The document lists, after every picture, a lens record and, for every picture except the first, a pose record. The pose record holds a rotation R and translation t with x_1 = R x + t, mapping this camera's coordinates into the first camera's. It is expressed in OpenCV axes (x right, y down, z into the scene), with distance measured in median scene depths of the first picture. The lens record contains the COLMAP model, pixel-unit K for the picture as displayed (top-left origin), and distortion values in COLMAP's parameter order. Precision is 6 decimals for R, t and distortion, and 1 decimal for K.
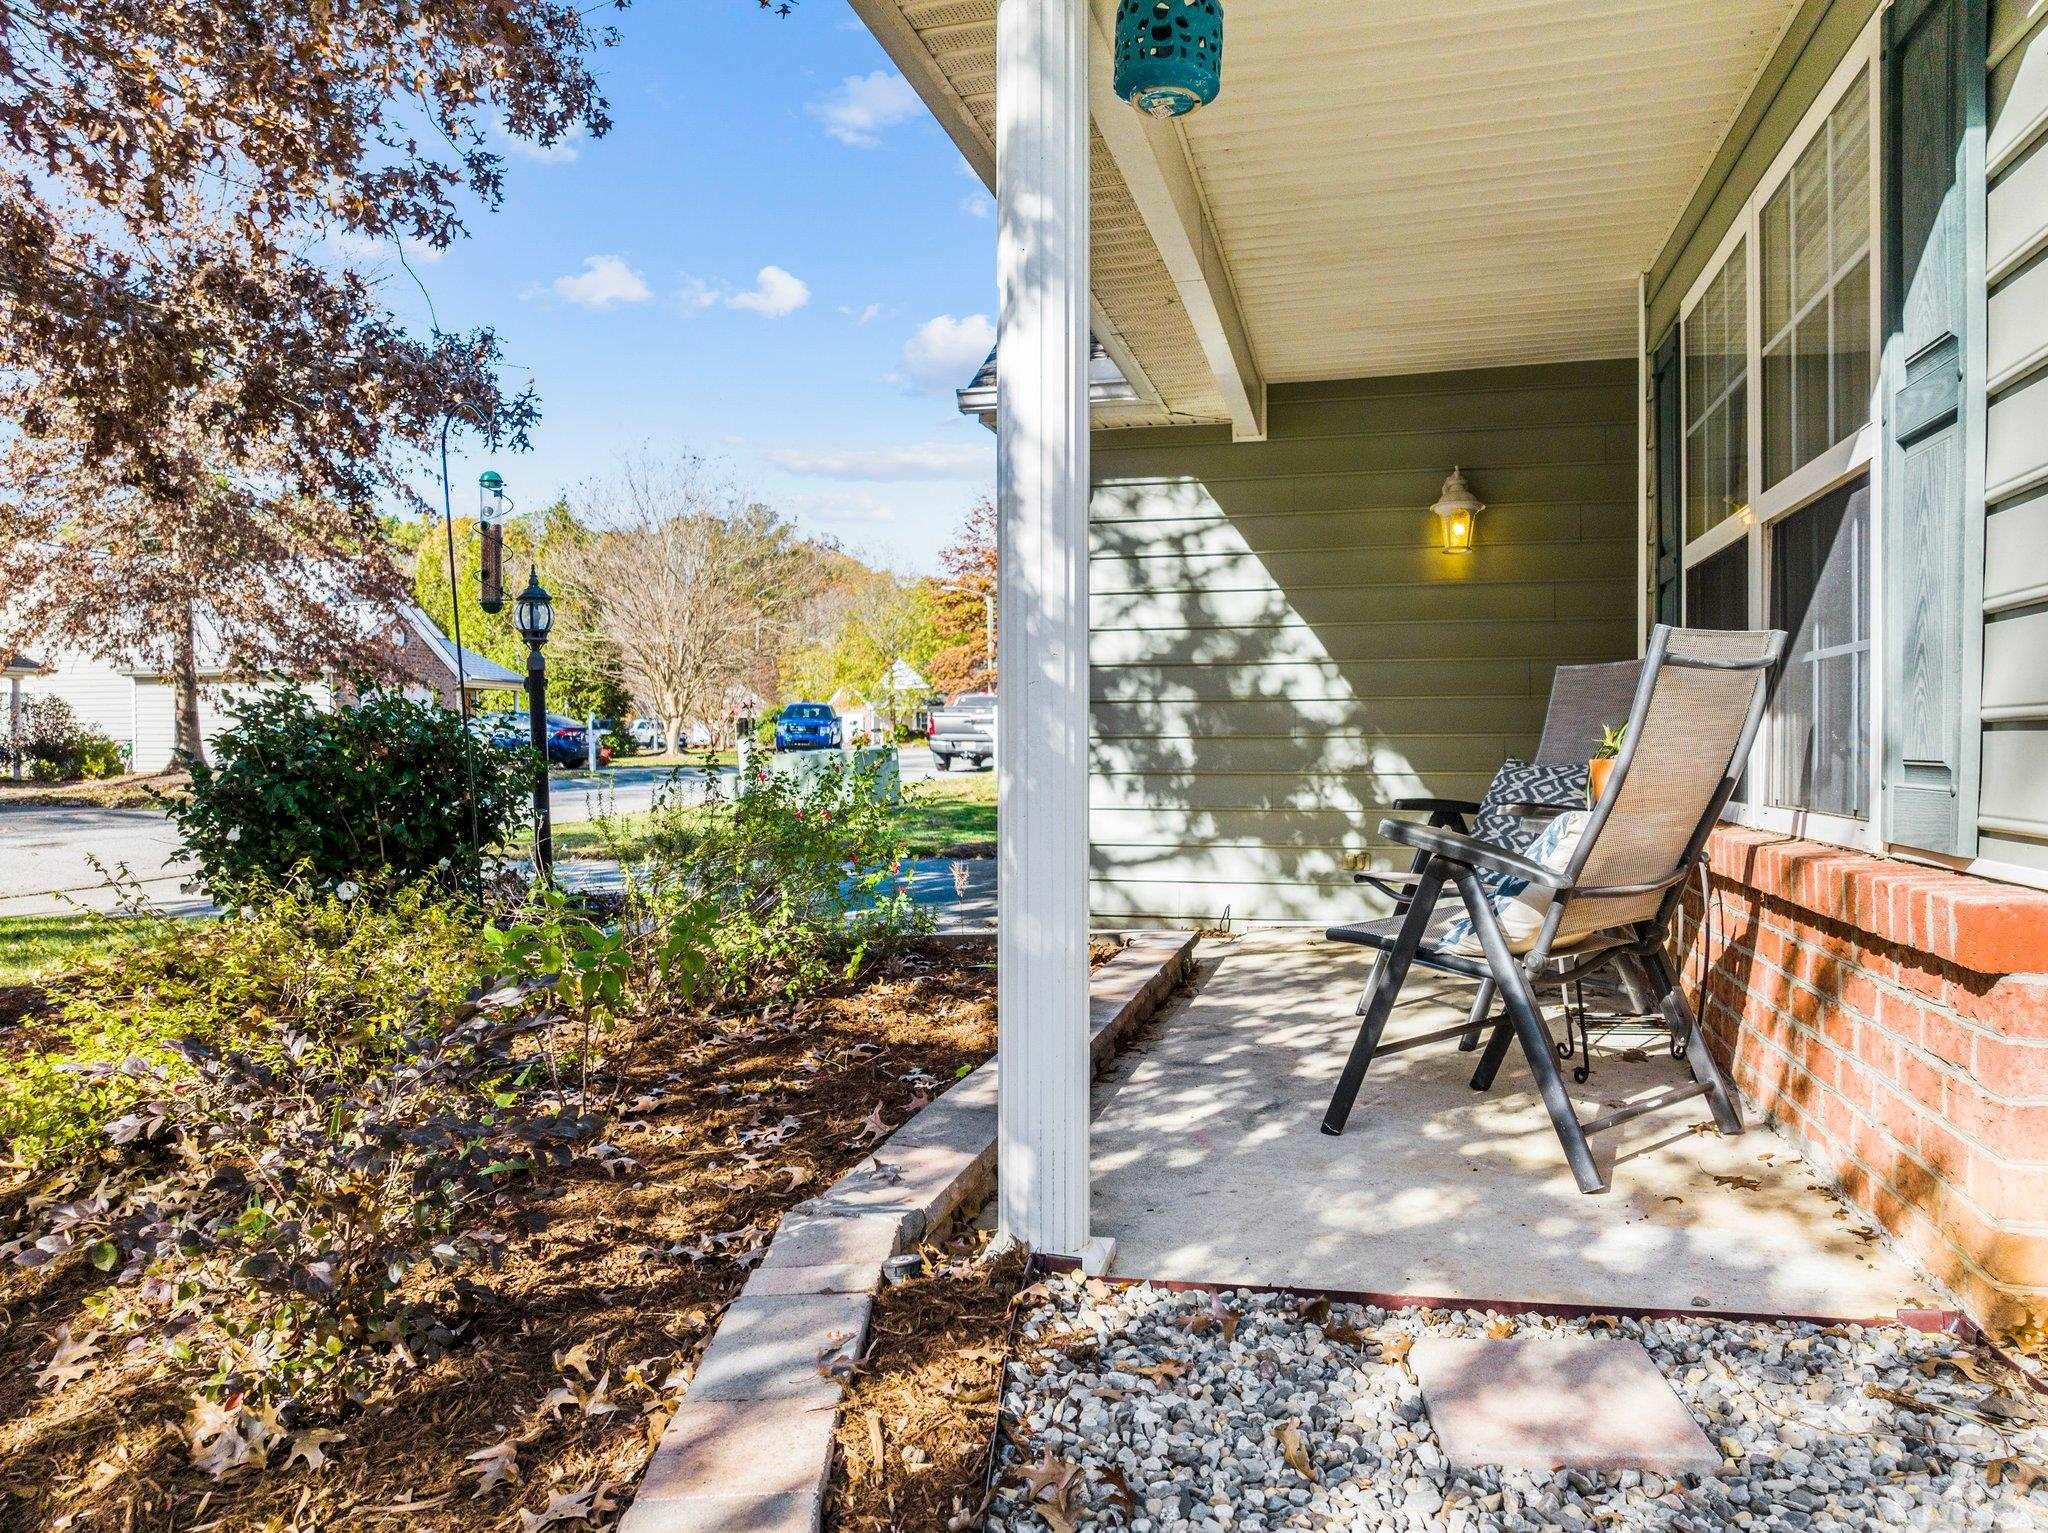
lens RADIAL K [[1450.4, 0, 1027.7], [0, 1450.4, 737.3], [0, 0, 1]] dist [-0.039972, 0.004245]
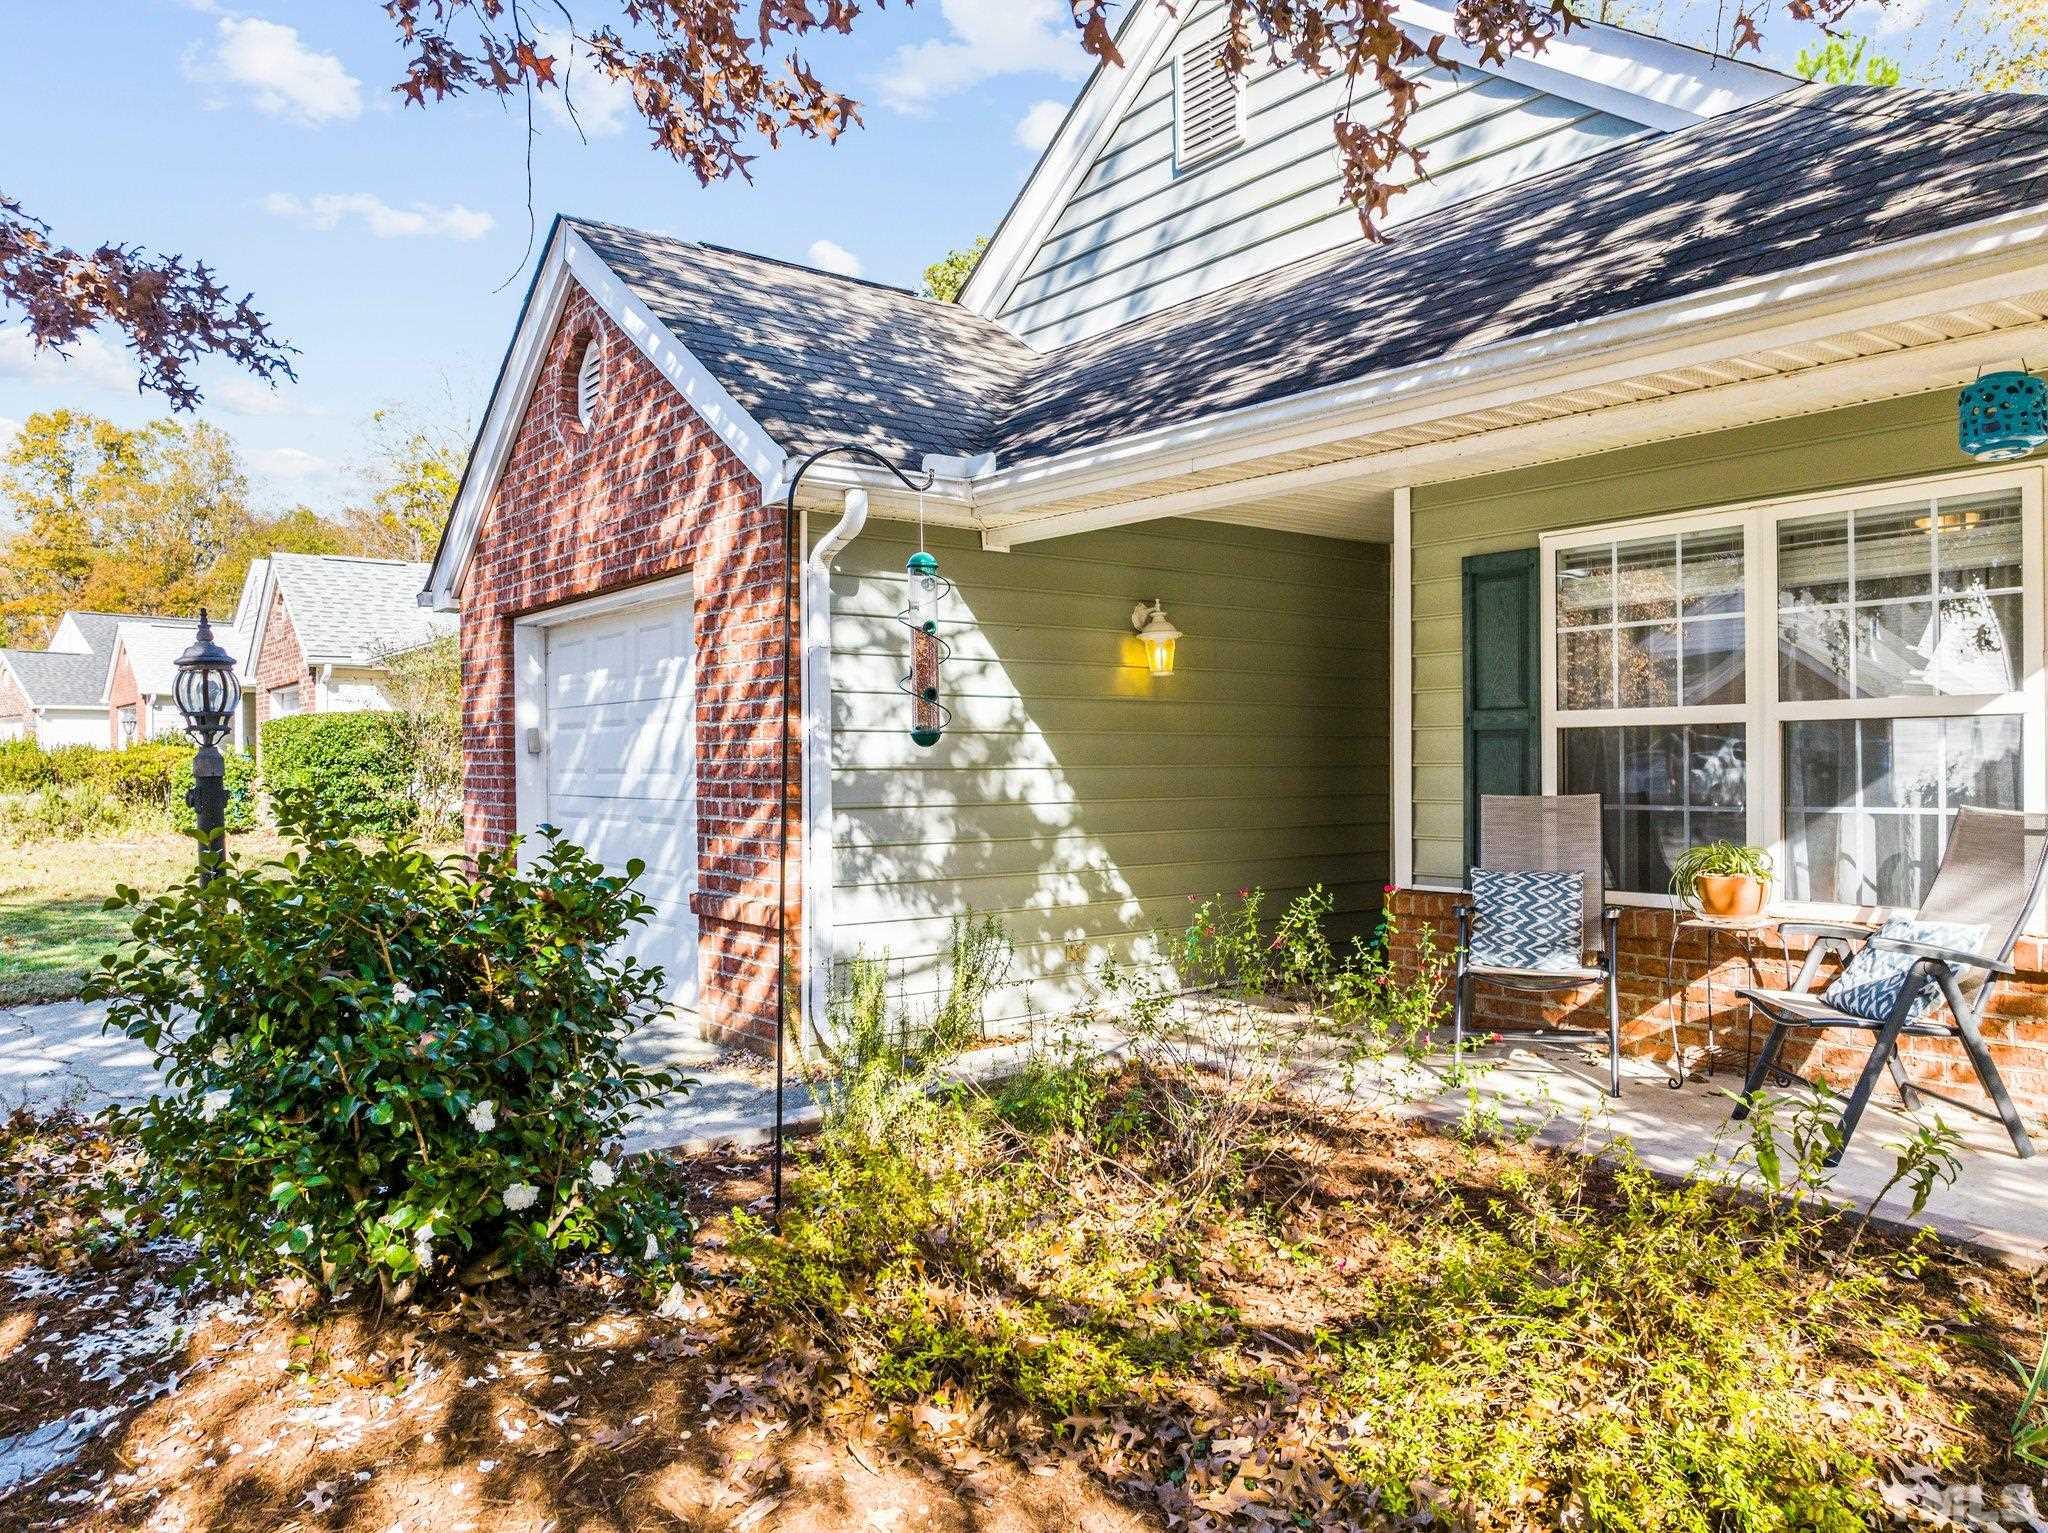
lens RADIAL K [[1450.4, 0, 1027.7], [0, 1450.4, 737.3], [0, 0, 1]] dist [-0.039972, 0.004245]
pose [[0.621045, 0.015283, 0.783626, -0.639946], [0.003038, 0.999755, -0.021906, -0.050499], [-0.783769, 0.015985, 0.620846, 0.346356]]
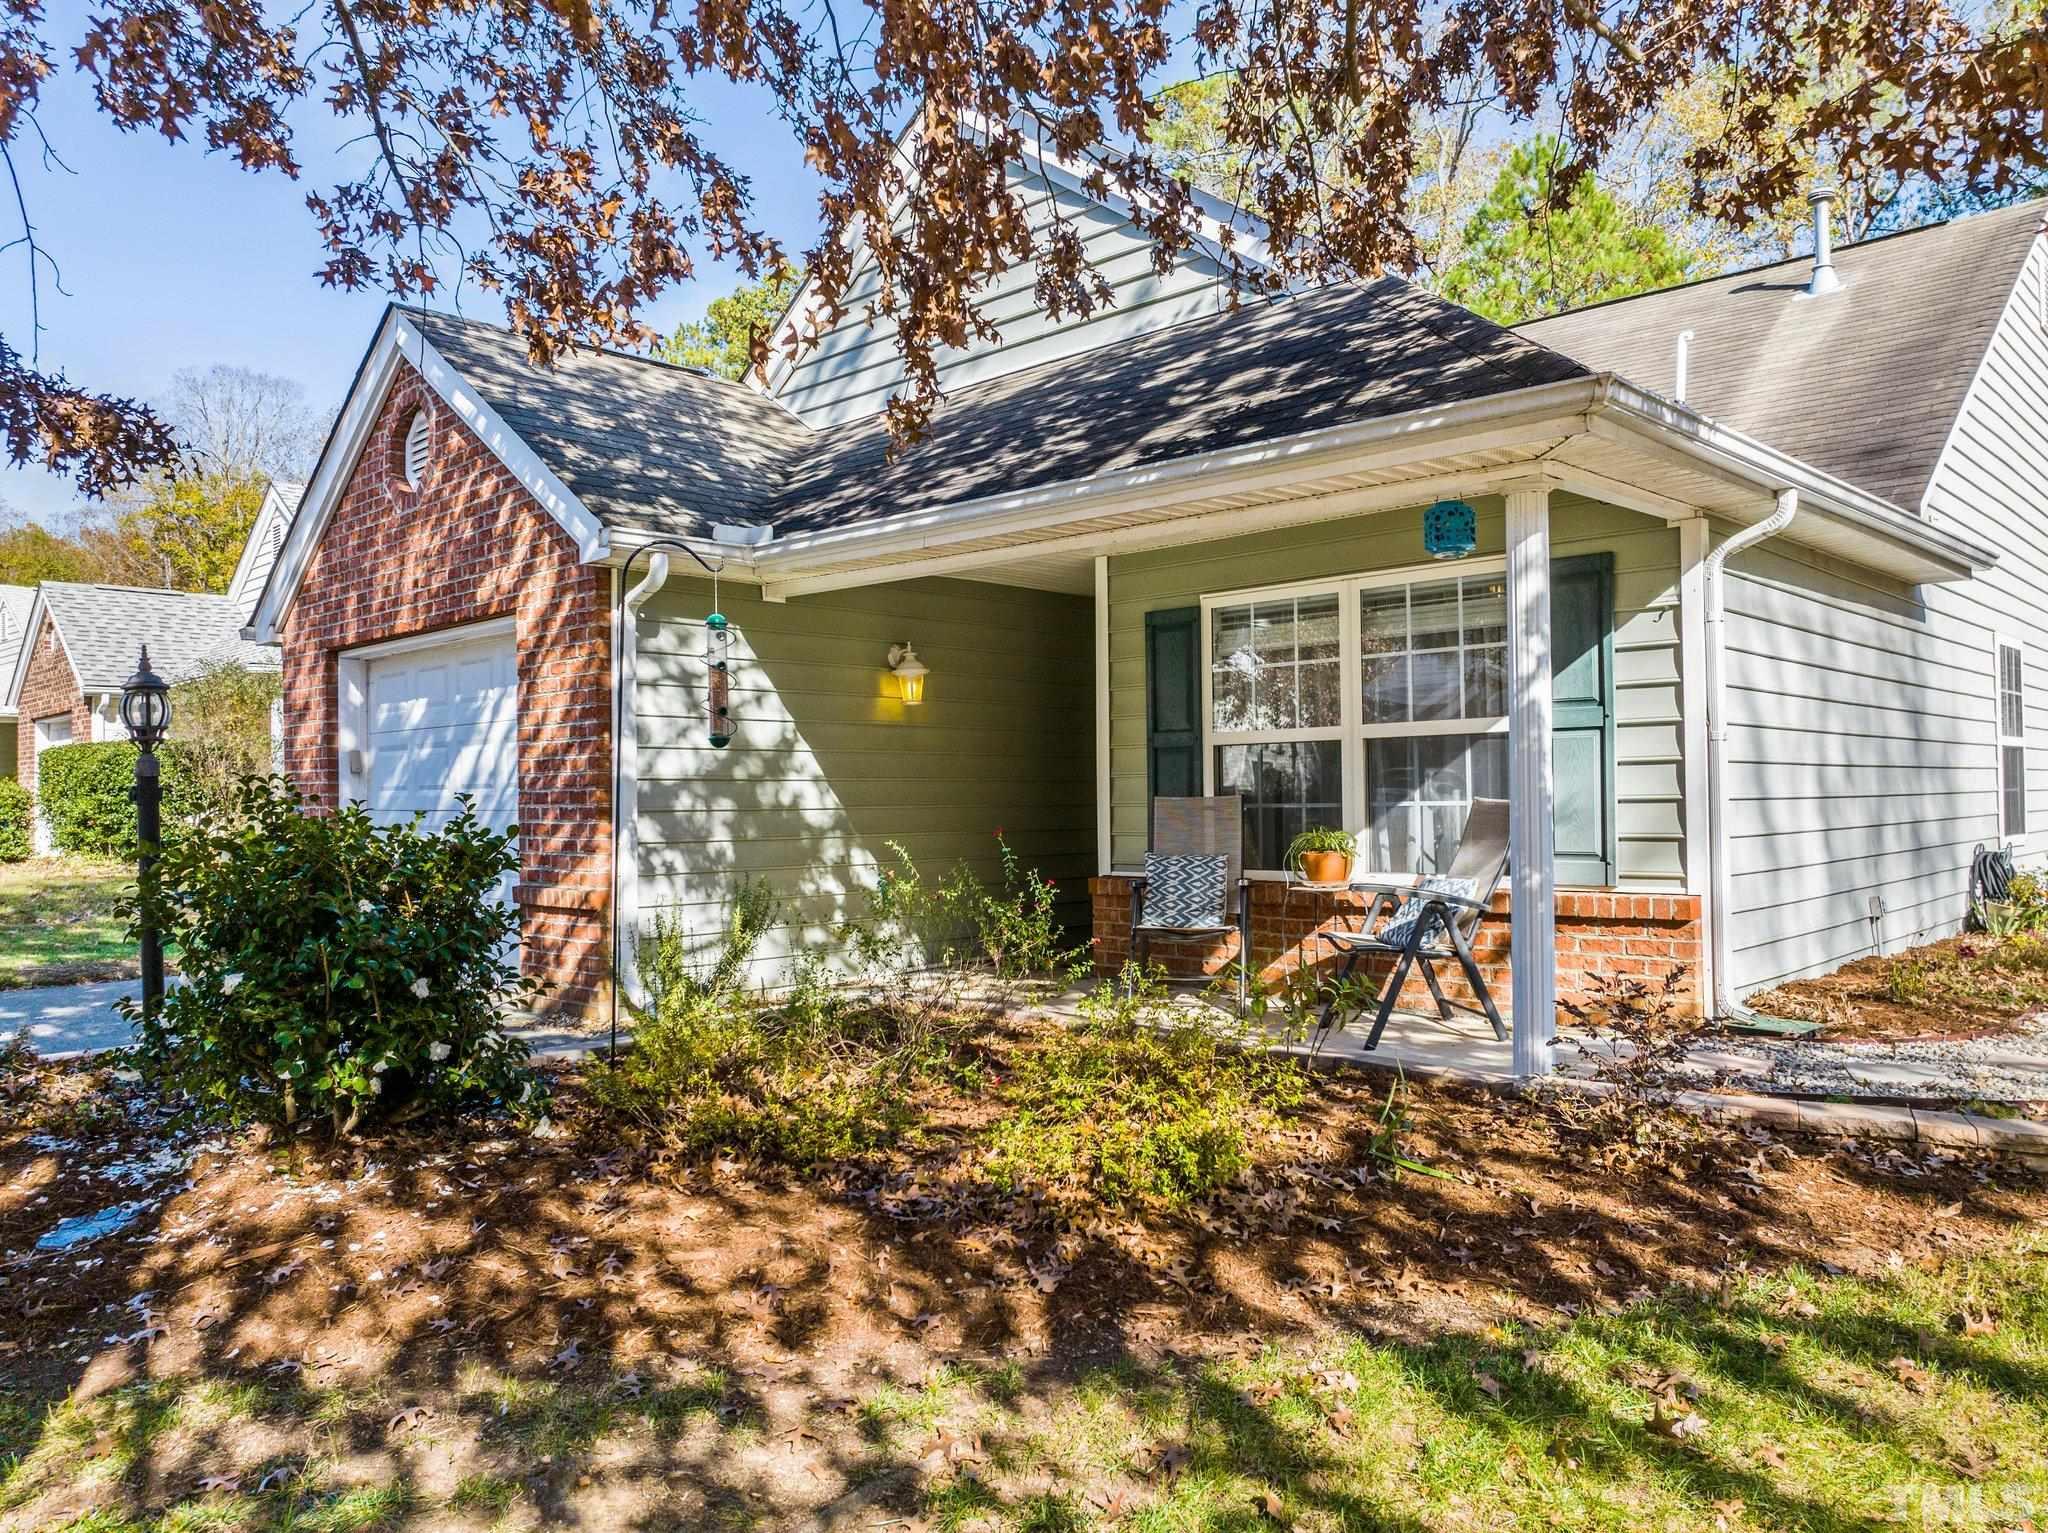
lens RADIAL K [[1450.4, 0, 1027.7], [0, 1450.4, 737.3], [0, 0, 1]] dist [-0.039972, 0.004245]
pose [[0.498851, 0.034756, 0.865991, -0.820772], [0.009240, 0.998926, -0.045414, -0.029050], [-0.866639, 0.030656, 0.497994, 0.188979]]
